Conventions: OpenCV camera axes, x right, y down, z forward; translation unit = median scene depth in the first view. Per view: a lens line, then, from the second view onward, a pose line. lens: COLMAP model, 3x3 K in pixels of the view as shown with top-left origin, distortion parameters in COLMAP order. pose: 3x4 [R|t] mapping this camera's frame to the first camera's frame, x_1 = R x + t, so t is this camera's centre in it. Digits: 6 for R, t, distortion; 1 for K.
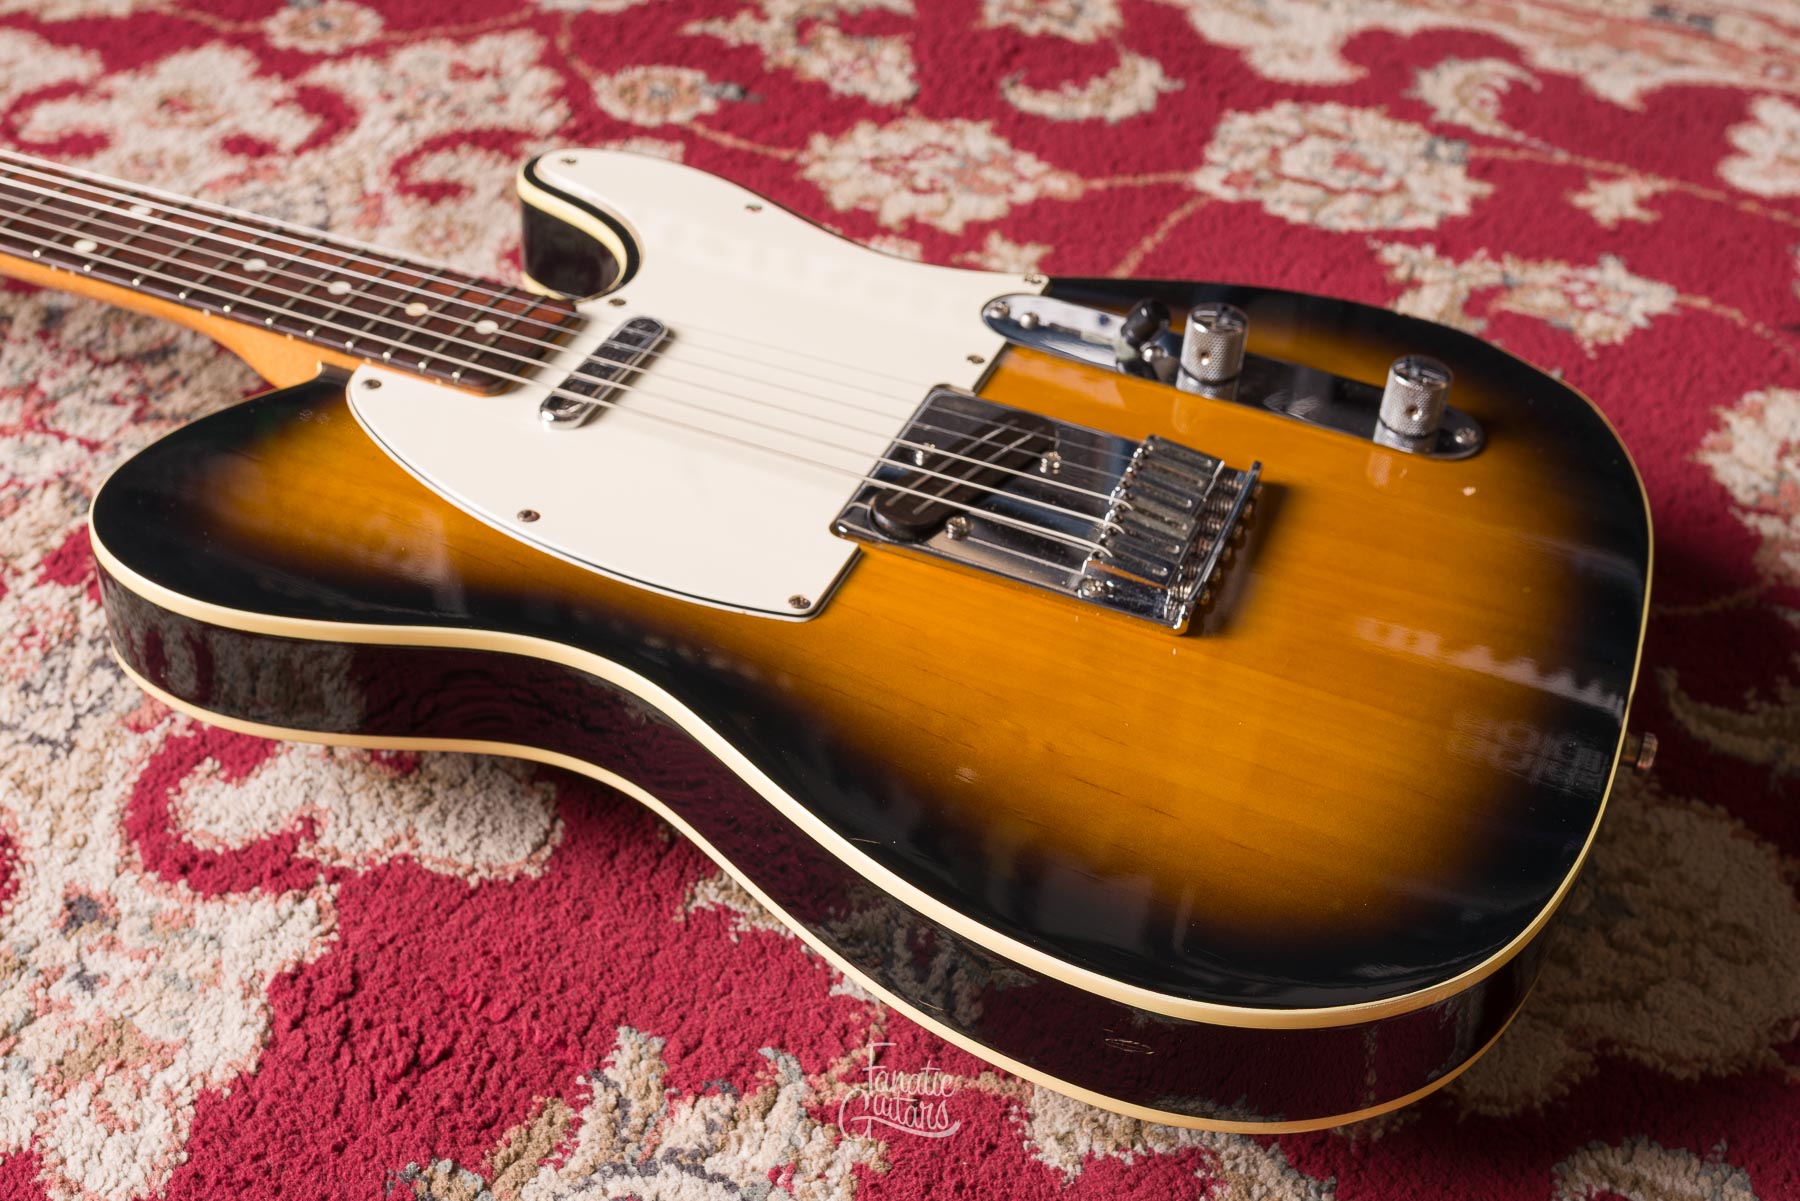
lens RADIAL K [[2101.6, 0, 880.2], [0, 2101.6, 612.0], [0, 0, 1]] dist [0.001546, 0.000000]
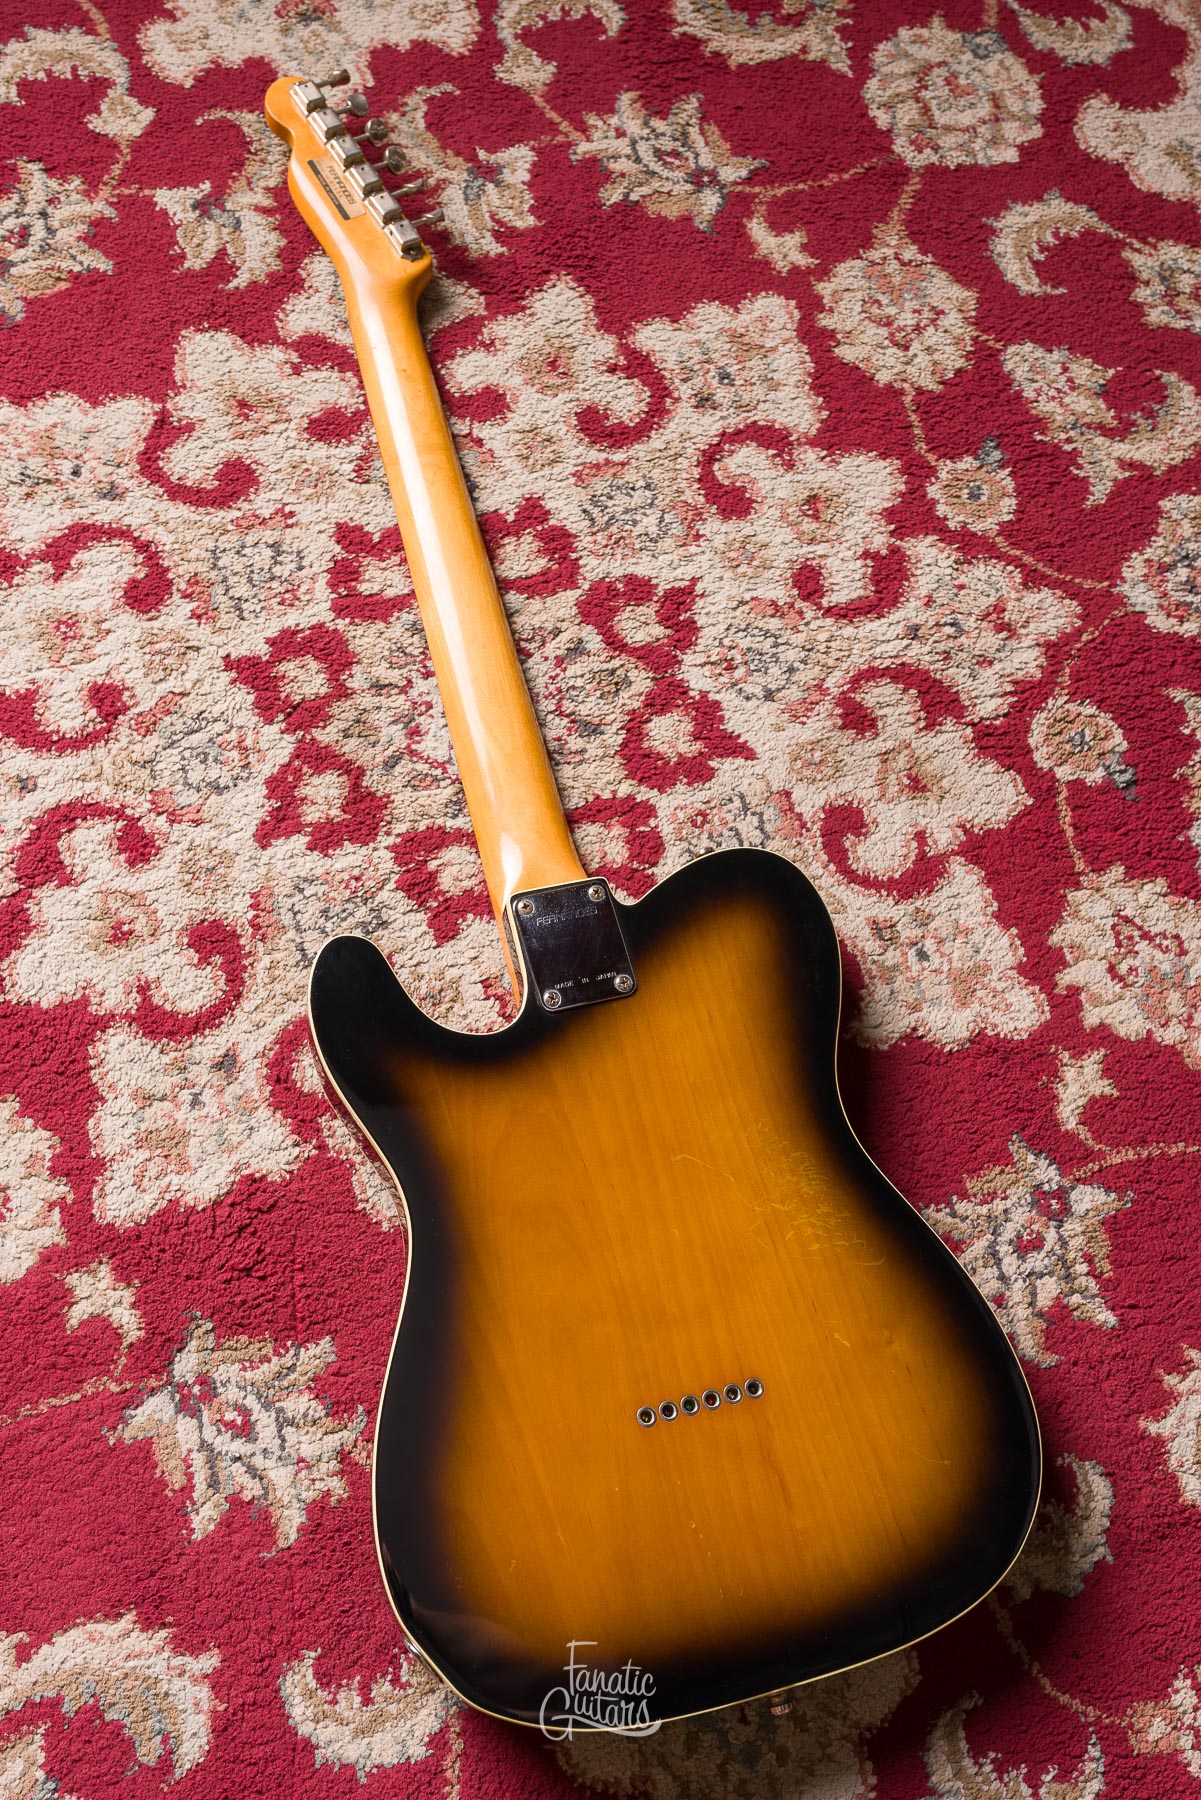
lens RADIAL K [[1763.2, 0, 603.4], [0, 1763.2, 923.5], [0, 0, 1]] dist [-0.000455, 0.000000]
pose [[0.590637, 0.756789, -0.280034, 0.175390], [-0.552554, 0.632215, 0.543128, -0.972189], [0.588075, -0.166058, 0.791576, -0.058213]]
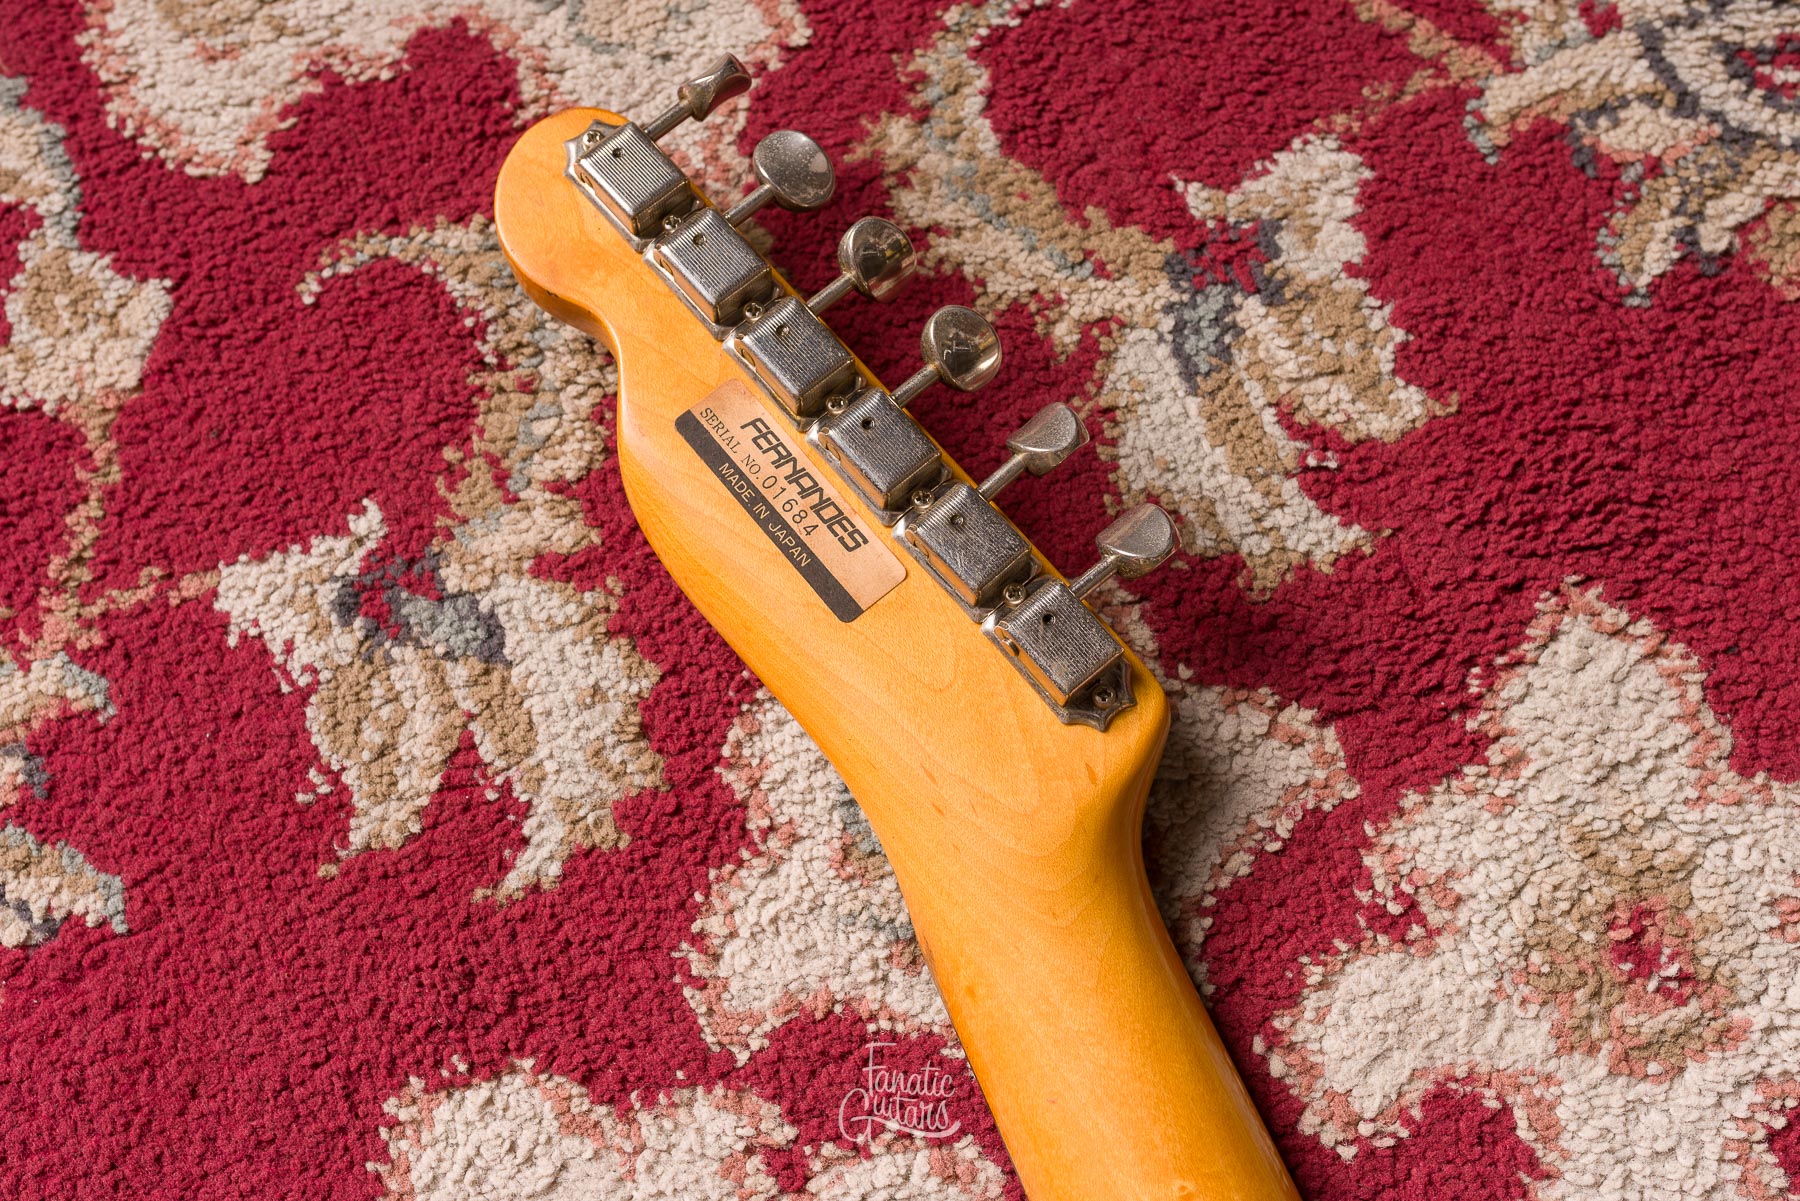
lens RADIAL K [[1763.2, 0, 928.4], [0, 1763.2, 635.0], [0, 0, 1]] dist [-0.000455, 0.000000]
pose [[0.707745, 0.658620, -0.255571, -0.892066], [-0.387502, 0.664393, 0.639081, -0.634277], [0.590711, -0.353272, 0.725437, 0.984745]]
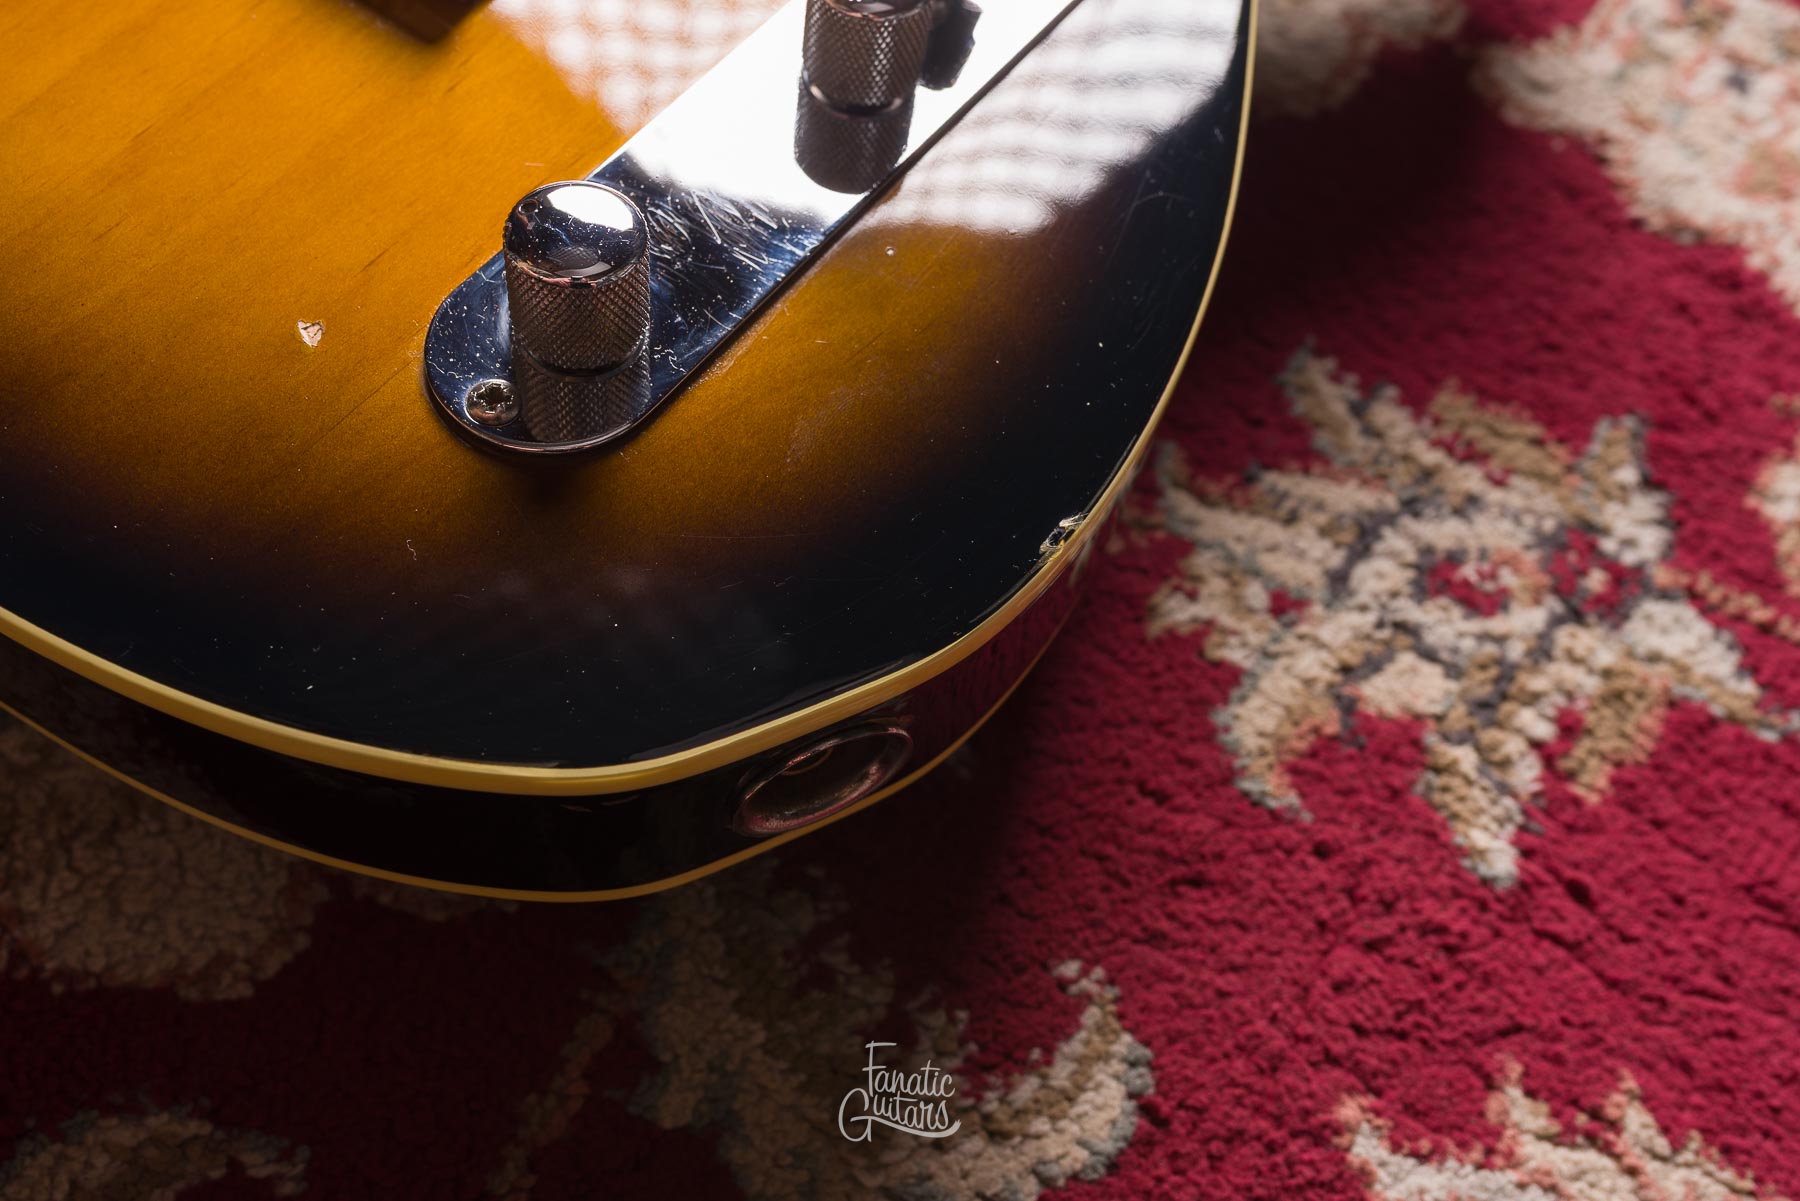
lens RADIAL K [[1763.2, 0, 903.2], [0, 1763.2, 638.1], [0, 0, 1]] dist [-0.000455, 0.000000]
pose [[-0.208263, 0.815907, -0.539371, 0.523491], [-0.709026, 0.253923, 0.657879, -0.387311], [0.673728, 0.519440, 0.525617, 0.953742]]
